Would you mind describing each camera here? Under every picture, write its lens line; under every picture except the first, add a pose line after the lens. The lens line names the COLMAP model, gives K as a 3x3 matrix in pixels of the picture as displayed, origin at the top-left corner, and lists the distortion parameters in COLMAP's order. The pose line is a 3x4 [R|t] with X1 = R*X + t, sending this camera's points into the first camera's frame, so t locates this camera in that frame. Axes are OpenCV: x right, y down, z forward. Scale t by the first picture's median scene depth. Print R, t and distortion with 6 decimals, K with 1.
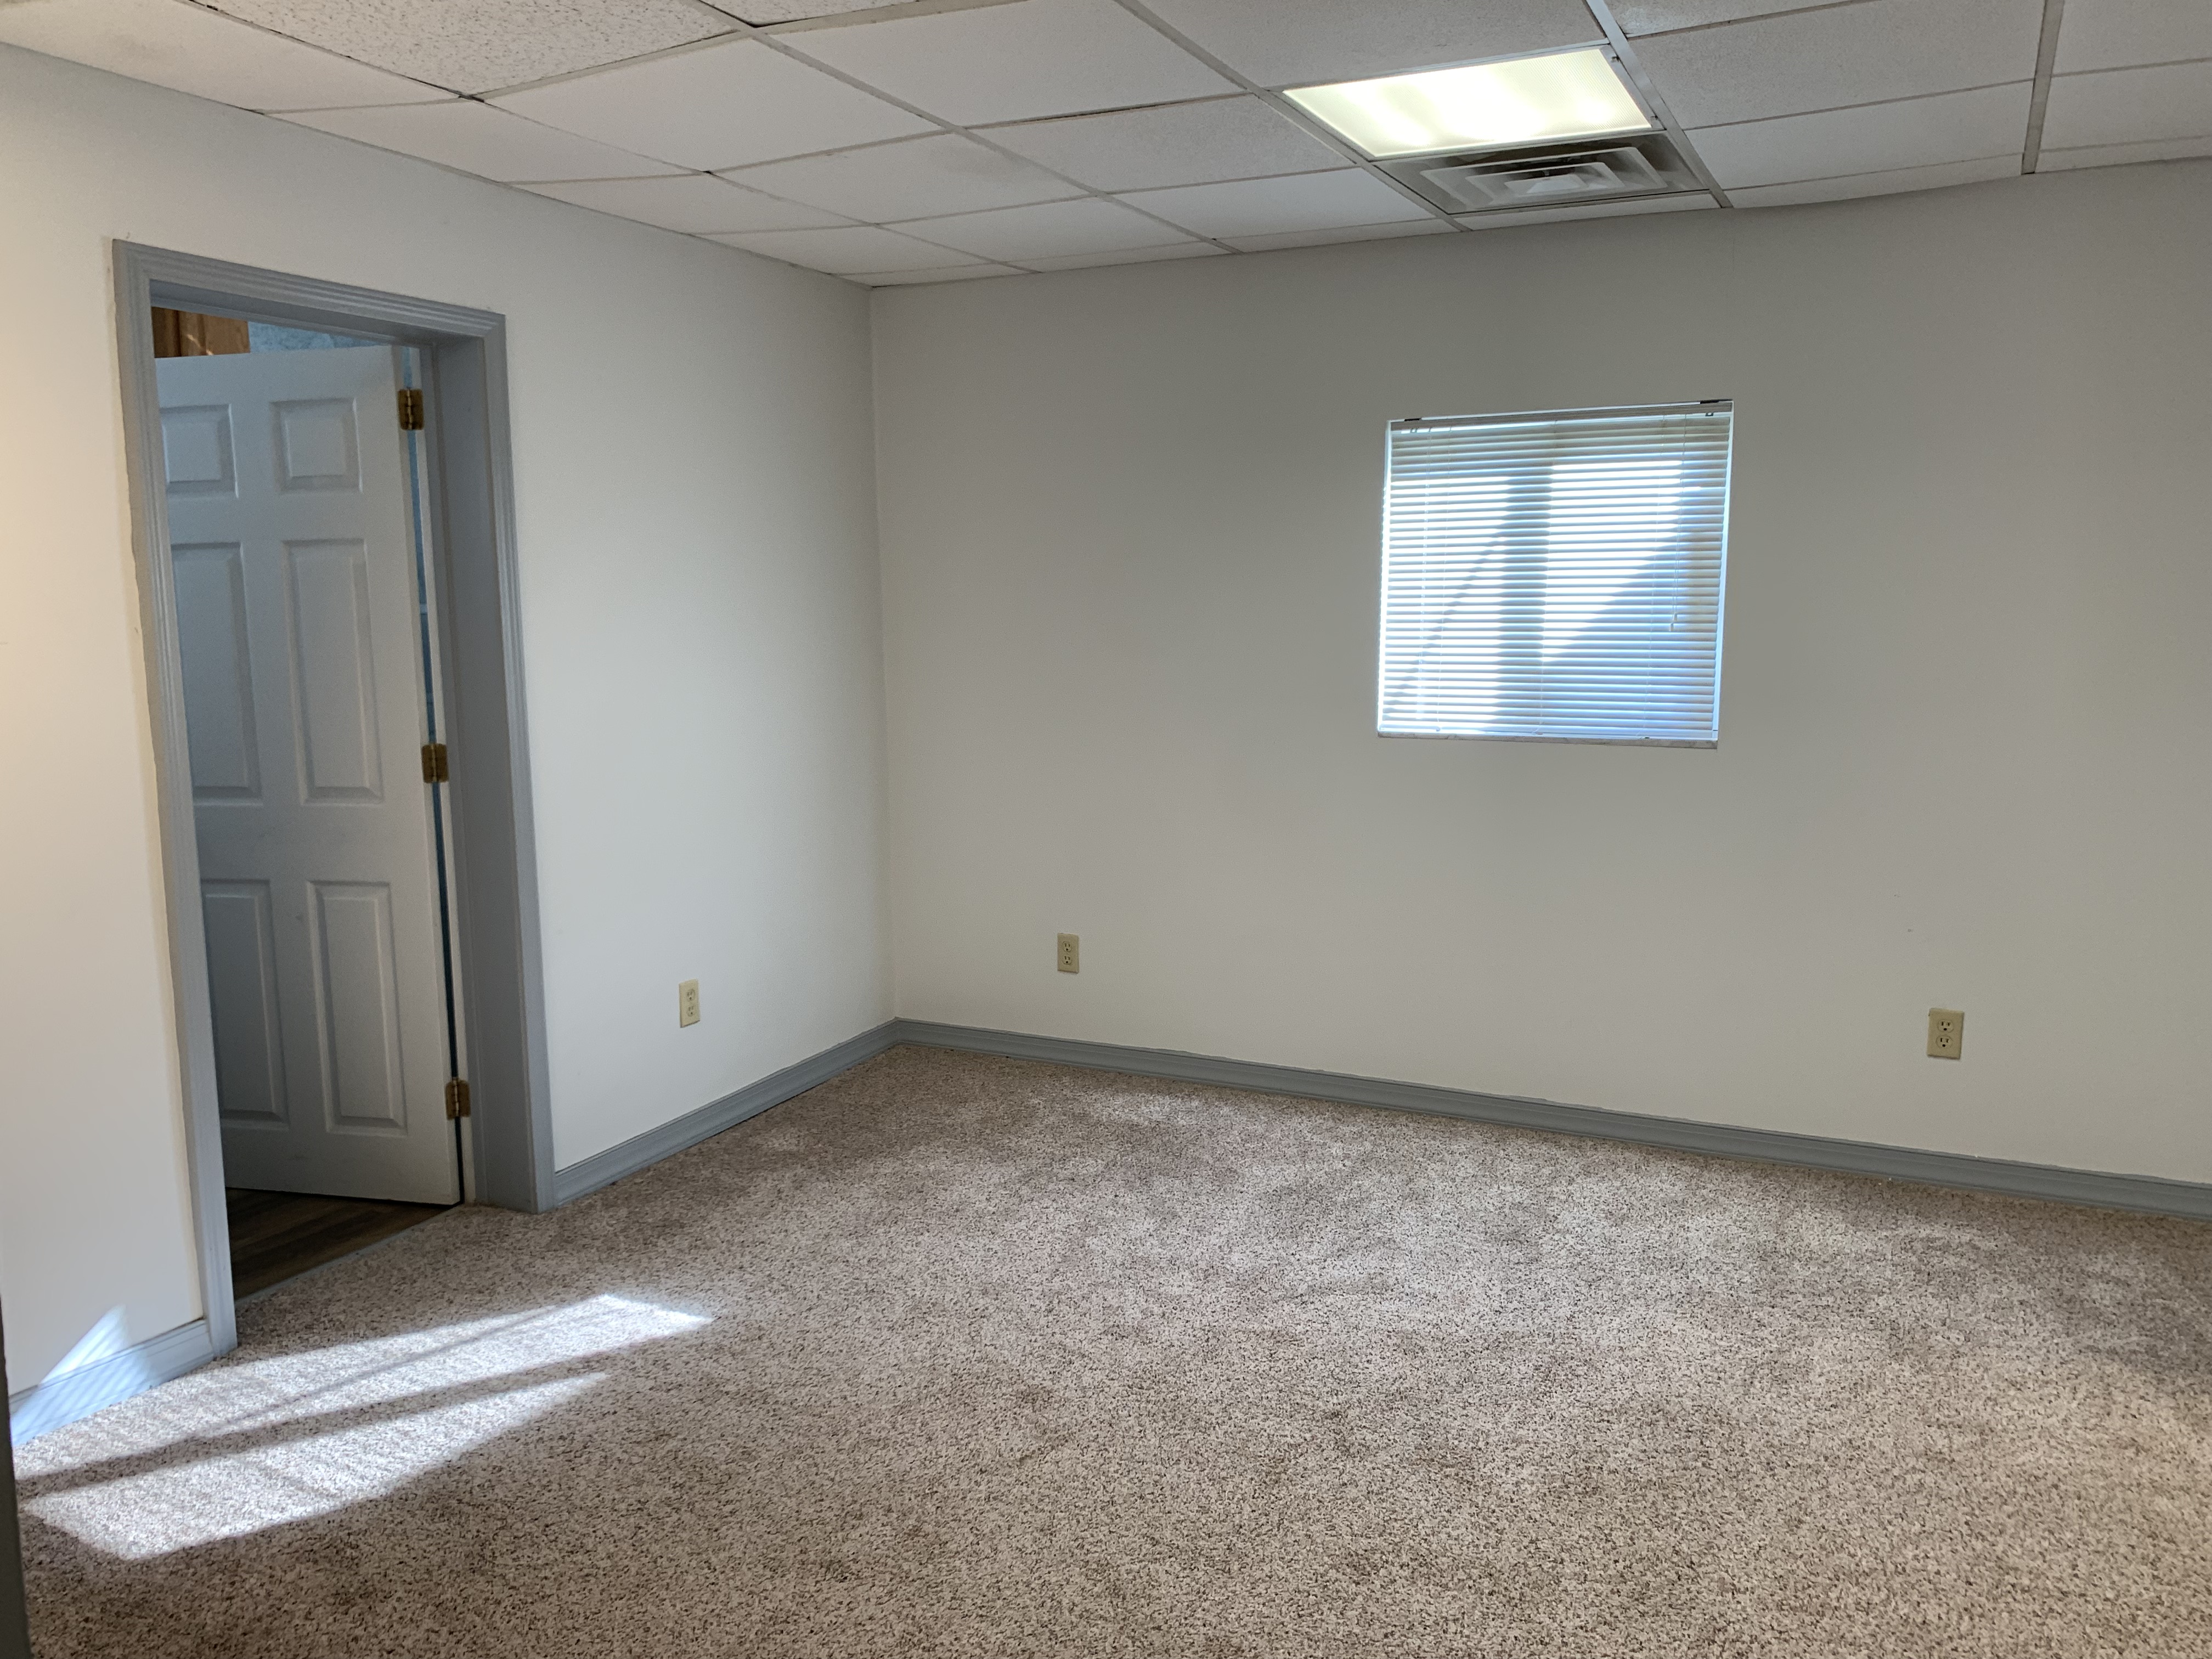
lens RADIAL K [[1687.2, 0, 1090.2], [0, 1687.2, 832.0], [0, 0, 1]] dist [0.013758, -0.002350]
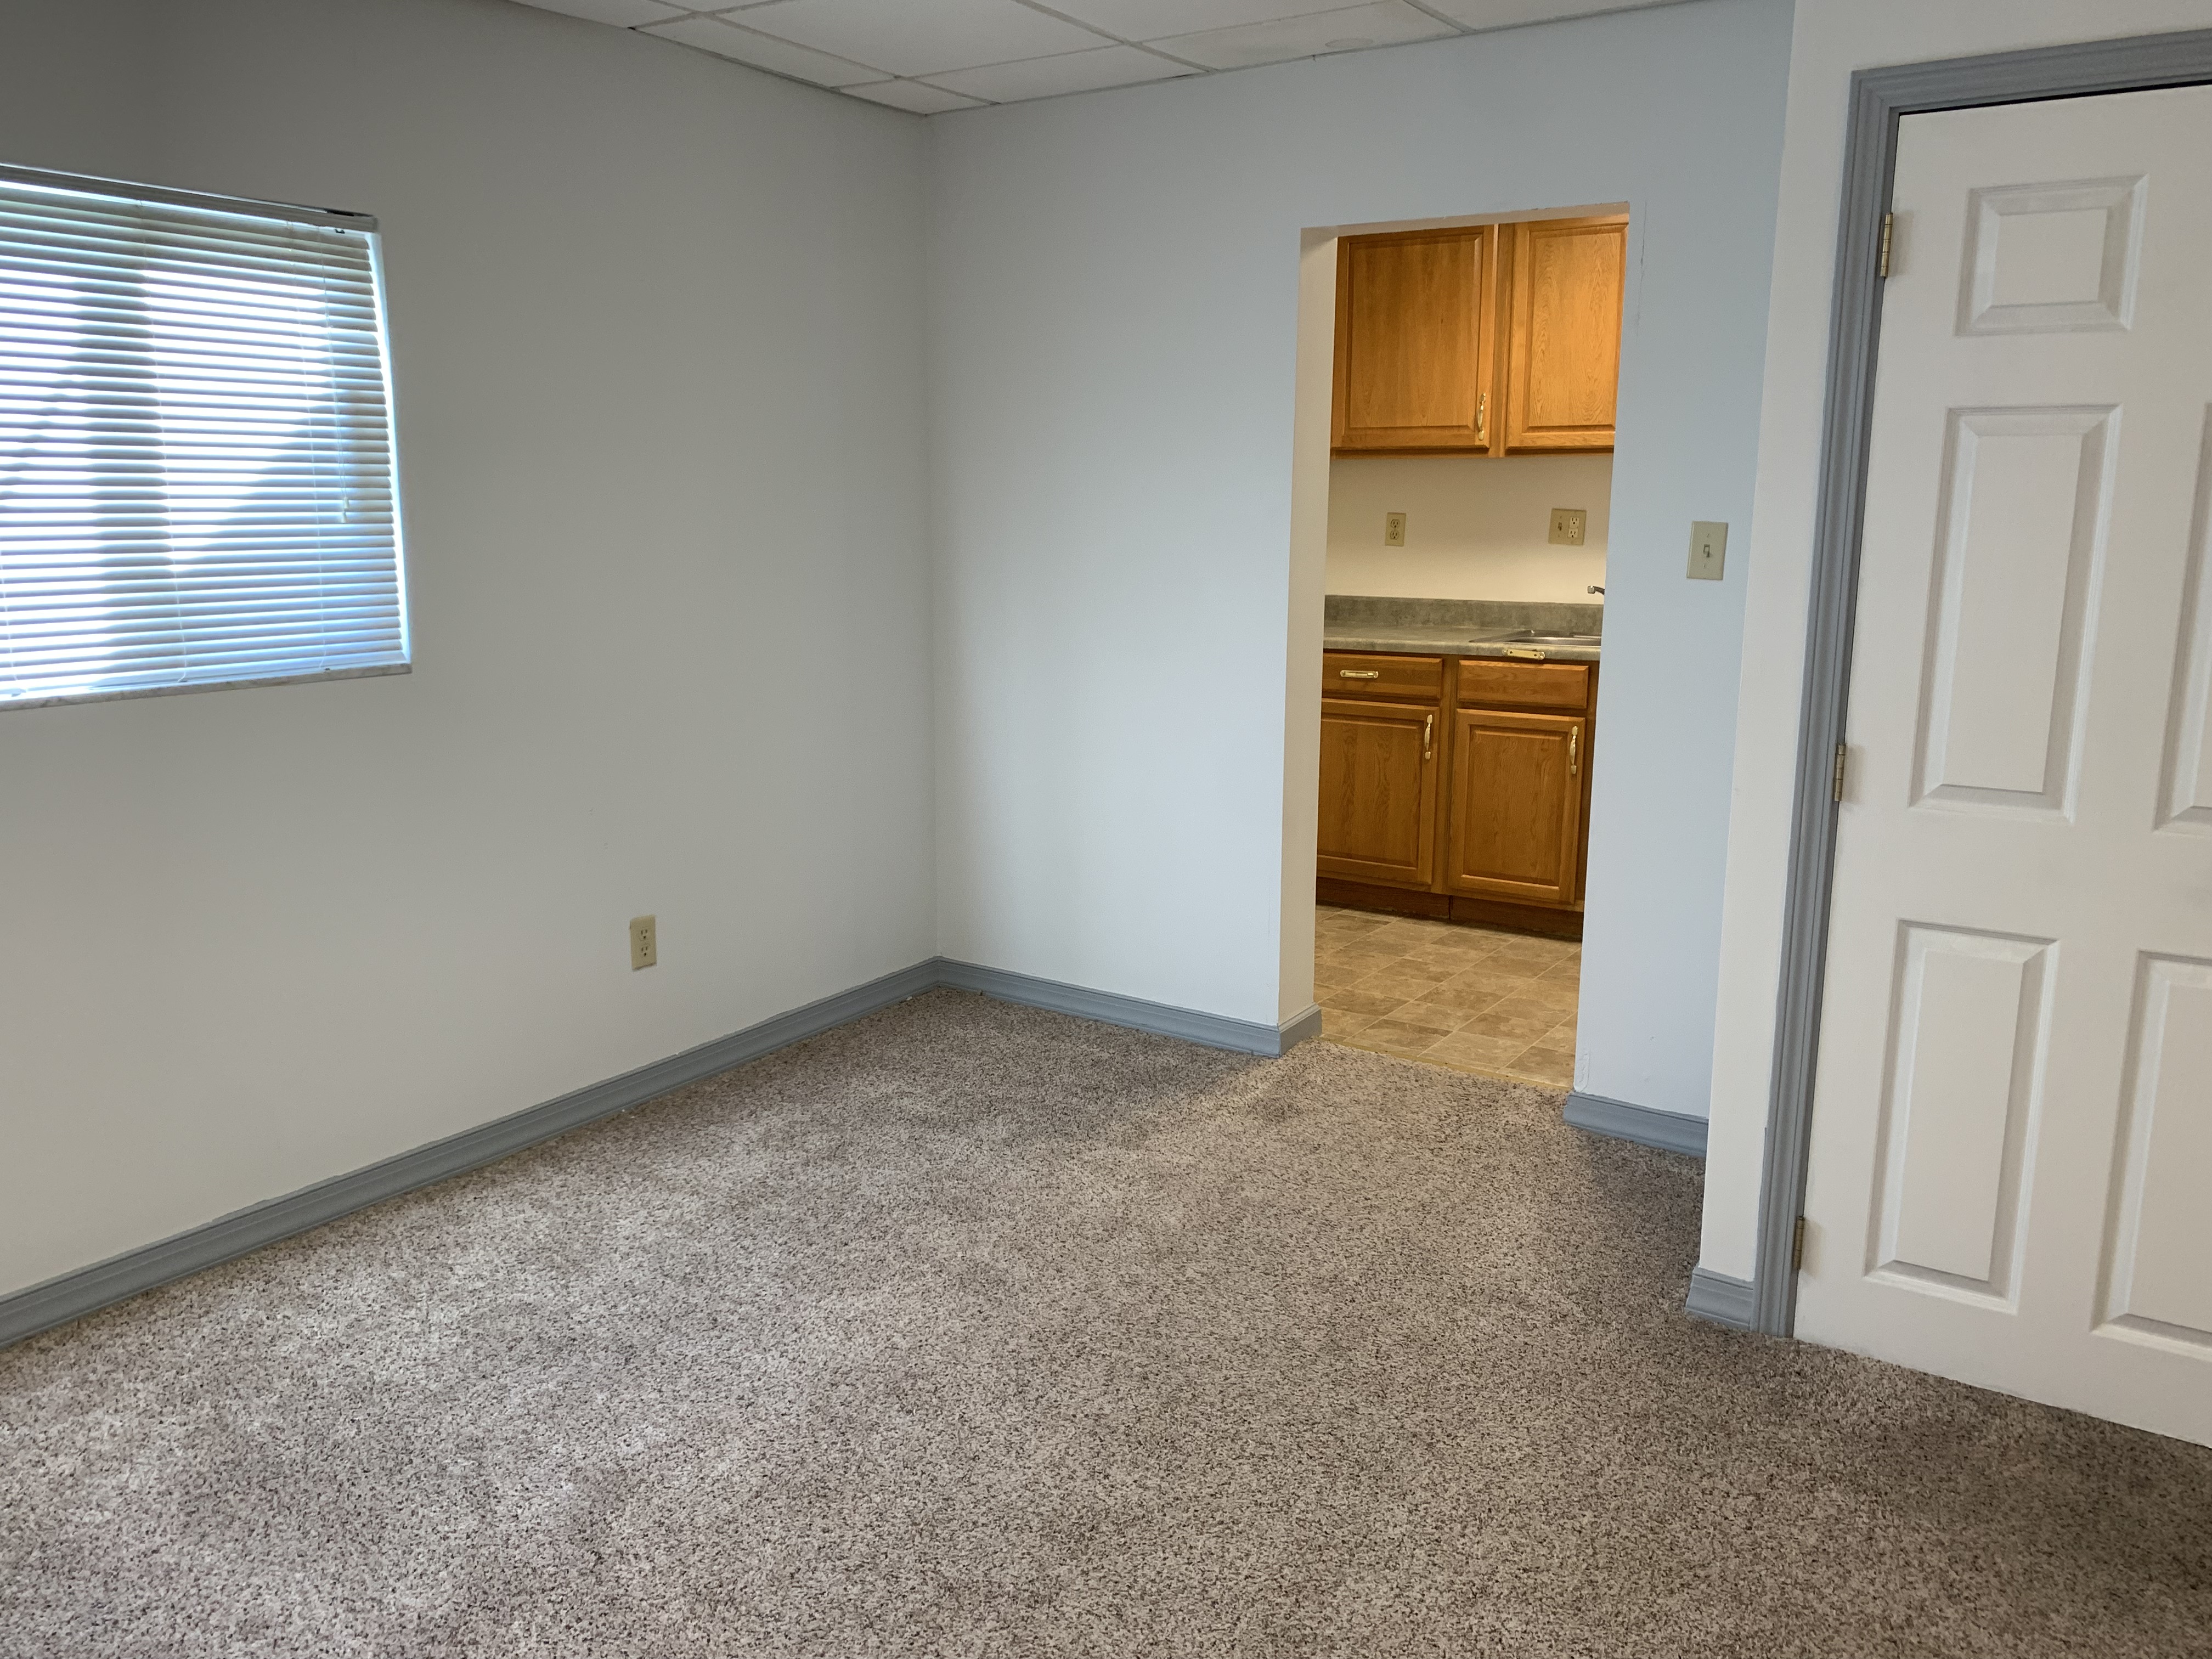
lens RADIAL K [[1687.2, 0, 1089.5], [0, 1687.2, 817.0], [0, 0, 1]] dist [0.013758, -0.002350]
pose [[0.112769, -0.181660, 0.976874, -0.375035], [0.136079, 0.976705, 0.165920, -0.071812], [-0.984259, 0.114221, 0.134862, 0.596997]]
